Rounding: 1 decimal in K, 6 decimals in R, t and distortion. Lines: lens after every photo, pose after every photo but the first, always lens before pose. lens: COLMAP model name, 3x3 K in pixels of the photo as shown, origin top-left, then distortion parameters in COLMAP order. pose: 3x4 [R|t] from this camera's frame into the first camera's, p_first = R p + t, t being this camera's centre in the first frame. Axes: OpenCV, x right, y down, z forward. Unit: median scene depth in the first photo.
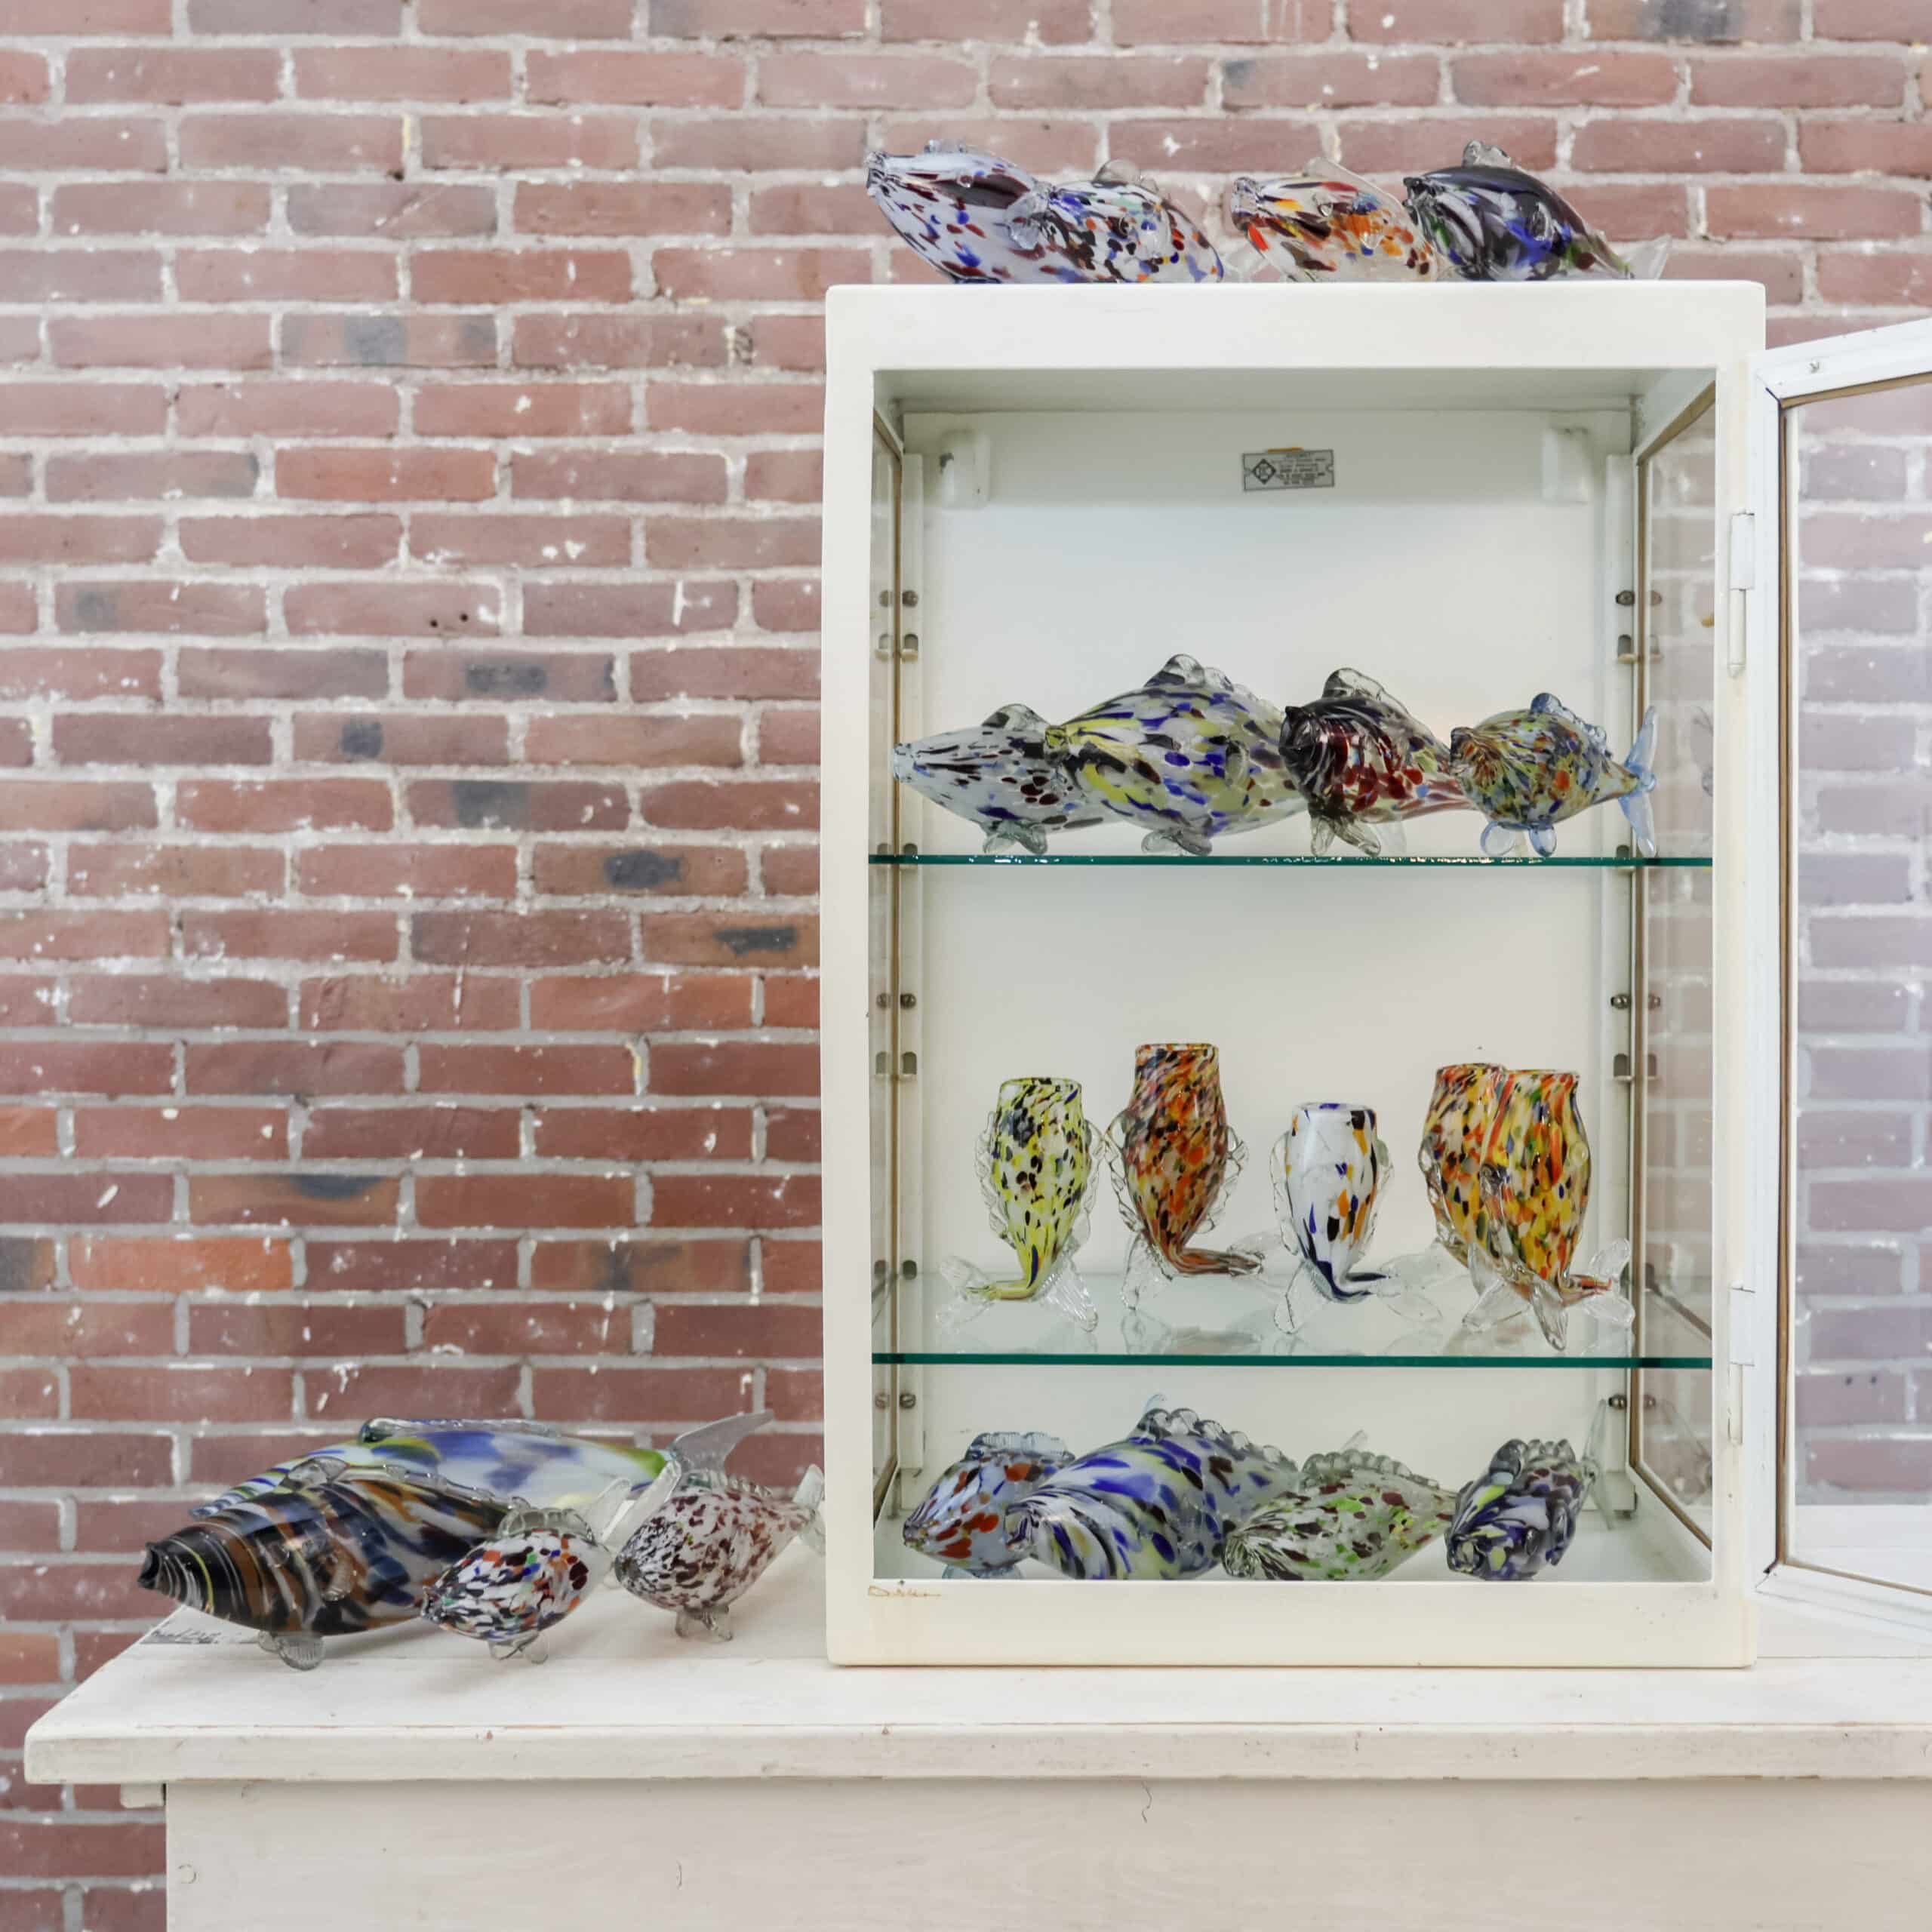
lens RADIAL K [[4296.0, 0, 966.0], [0, 4296.0, 966.0], [0, 0, 1]] dist [-0.110088, 0.802997]
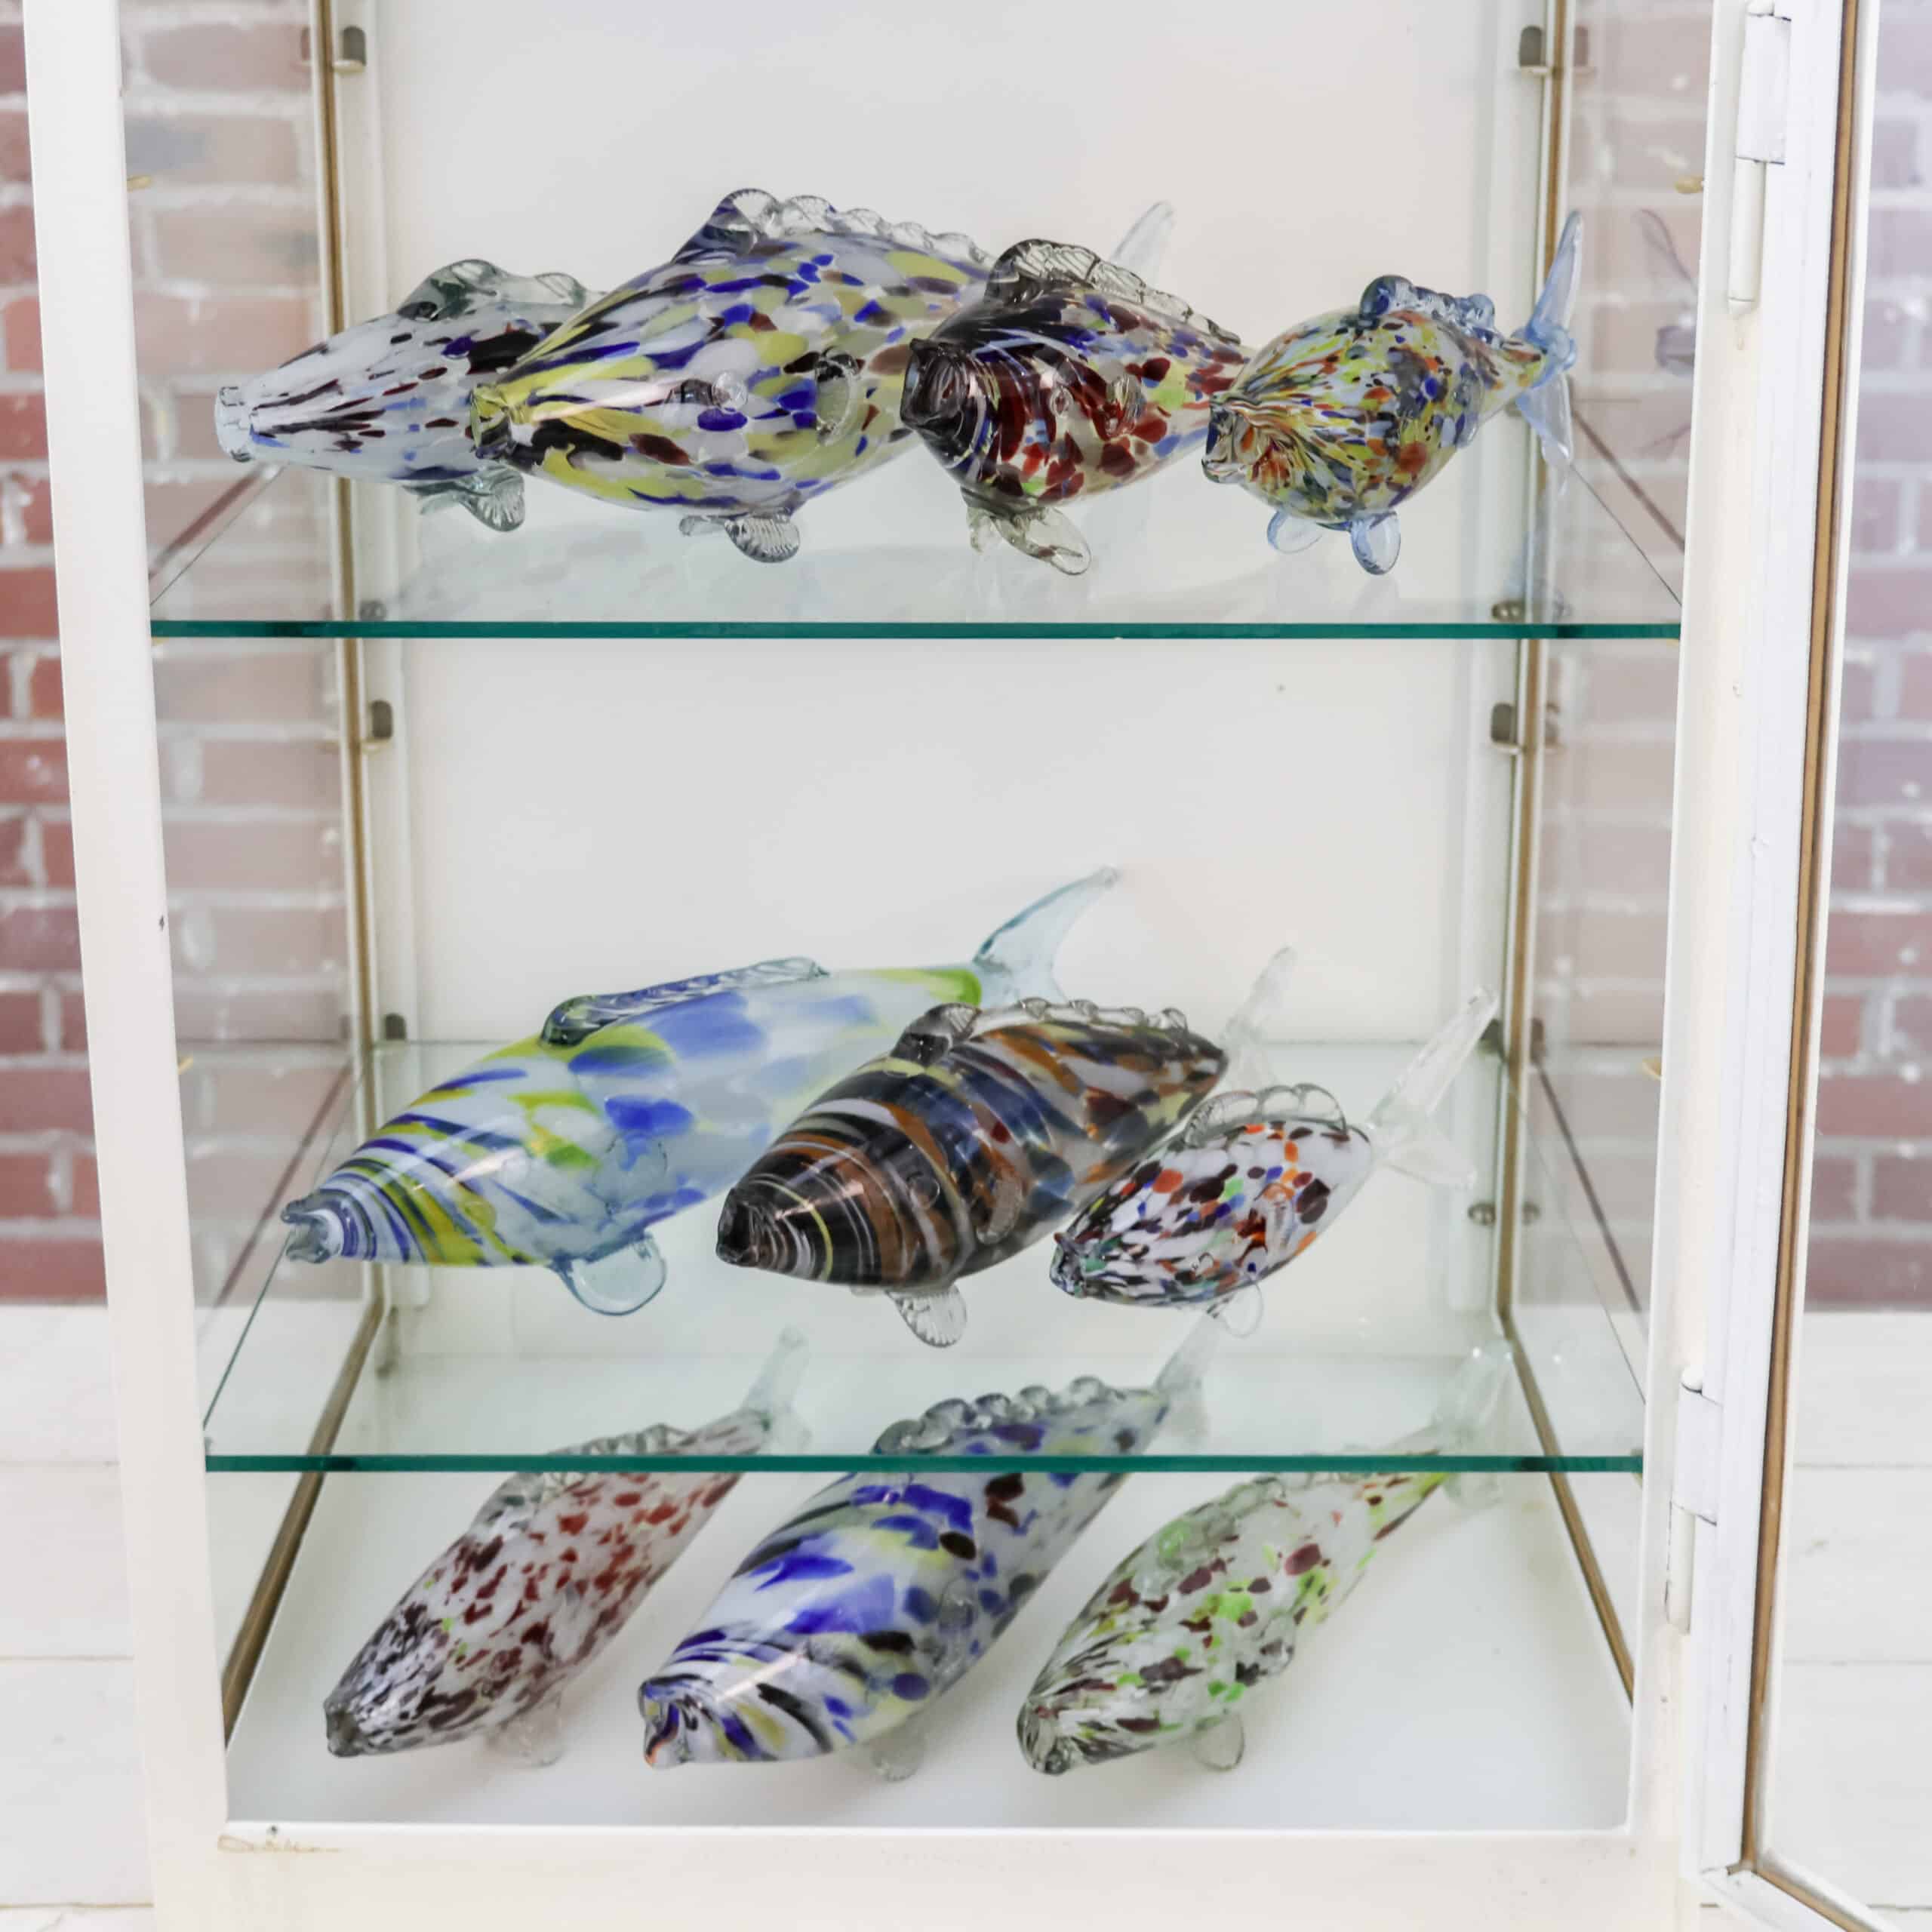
lens RADIAL K [[4296.0, 0, 966.0], [0, 4296.0, 966.0], [0, 0, 1]] dist [-0.110088, 0.802997]
pose [[0.999605, -0.010222, 0.026194, 0.065140], [0.003033, 0.965339, 0.260983, -0.124130], [-0.027954, -0.260801, 0.964988, 0.442246]]
